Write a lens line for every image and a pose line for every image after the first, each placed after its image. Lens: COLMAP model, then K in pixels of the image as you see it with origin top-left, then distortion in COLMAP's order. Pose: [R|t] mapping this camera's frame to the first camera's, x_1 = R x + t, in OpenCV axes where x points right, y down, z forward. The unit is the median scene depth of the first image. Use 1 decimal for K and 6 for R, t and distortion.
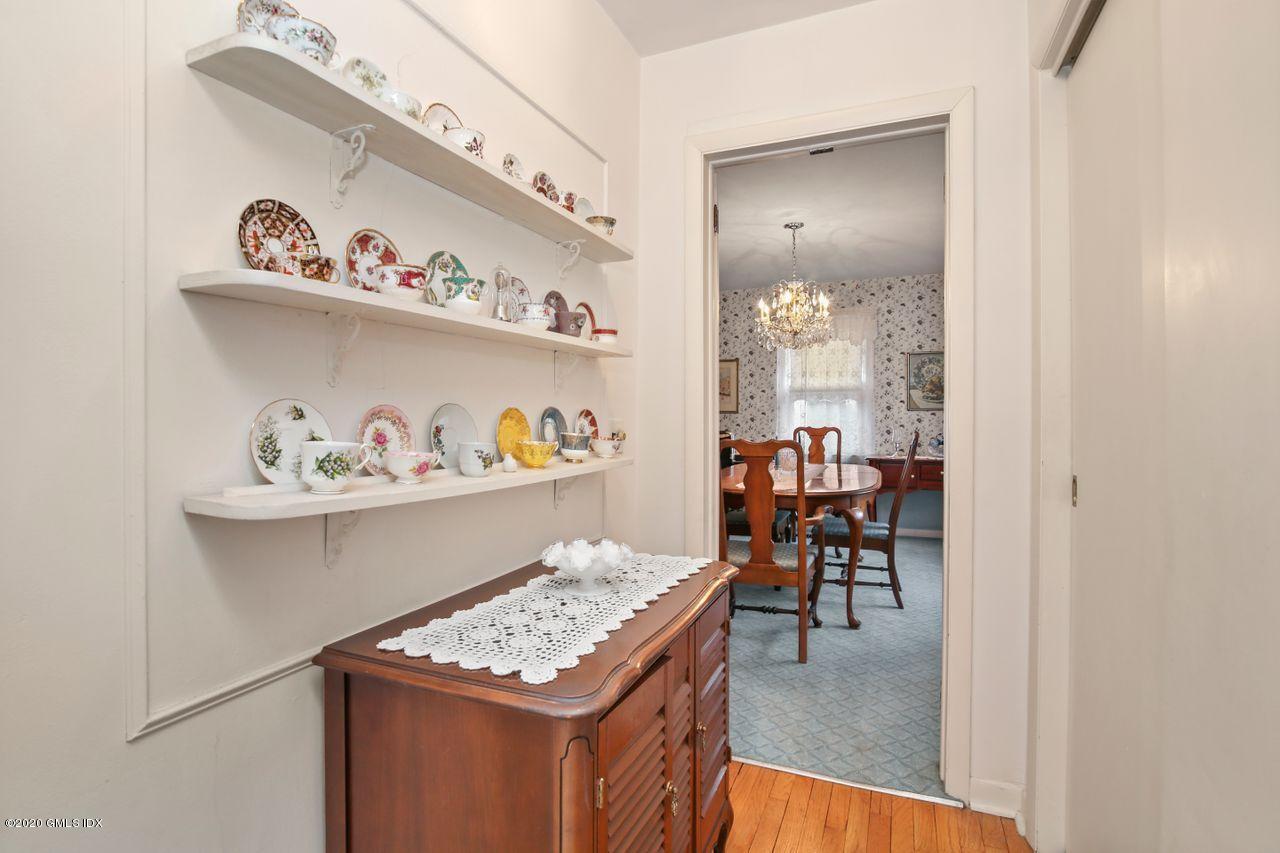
lens RADIAL K [[593.1, 0, 664.5], [0, 593.1, 422.3], [0, 0, 1]] dist [0.001363, 0.000176]
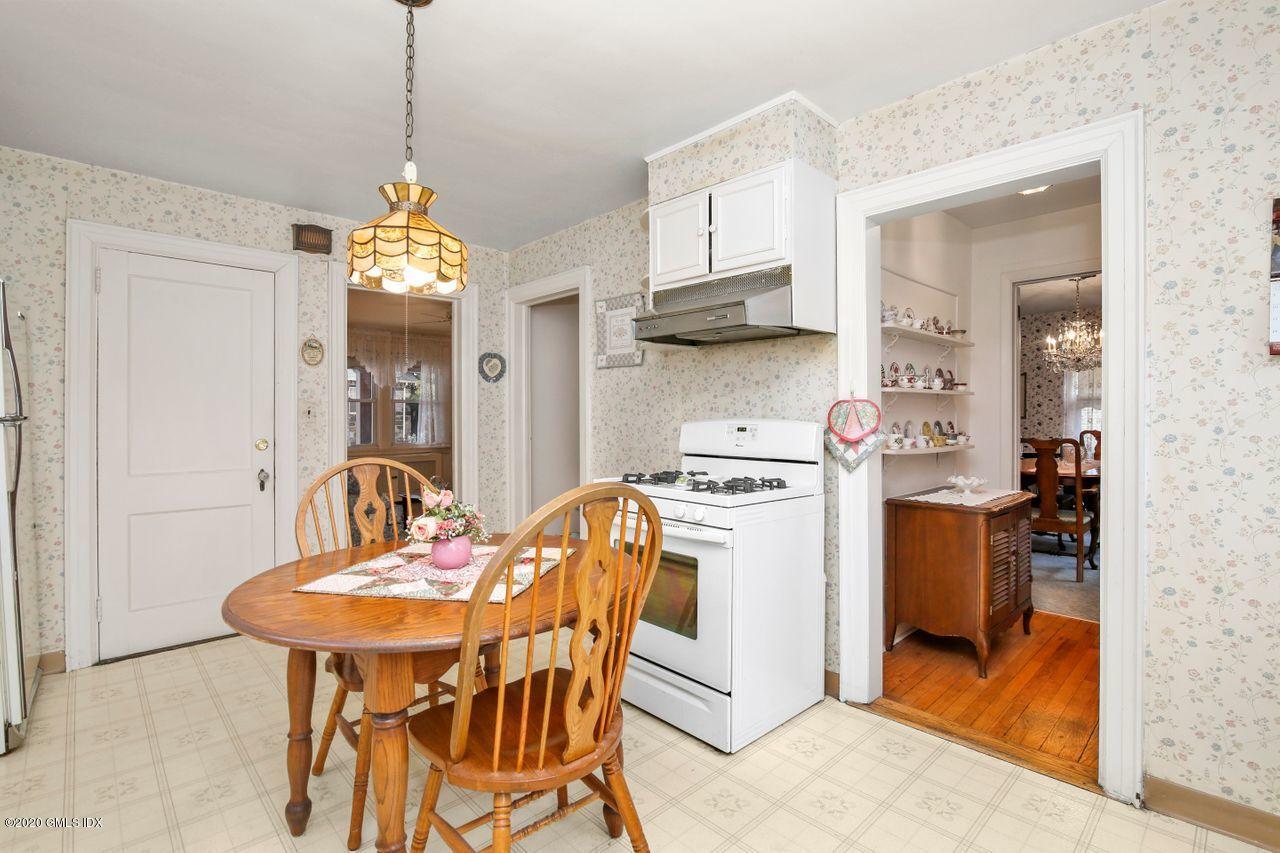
lens RADIAL K [[593.1, 0, 664.5], [0, 593.1, 422.3], [0, 0, 1]] dist [0.001363, 0.000176]
pose [[0.916037, 0.001140, -0.401093, -0.114131], [-0.002394, 0.999994, -0.002625, -0.005327], [0.401087, 0.003365, 0.916034, -0.701379]]
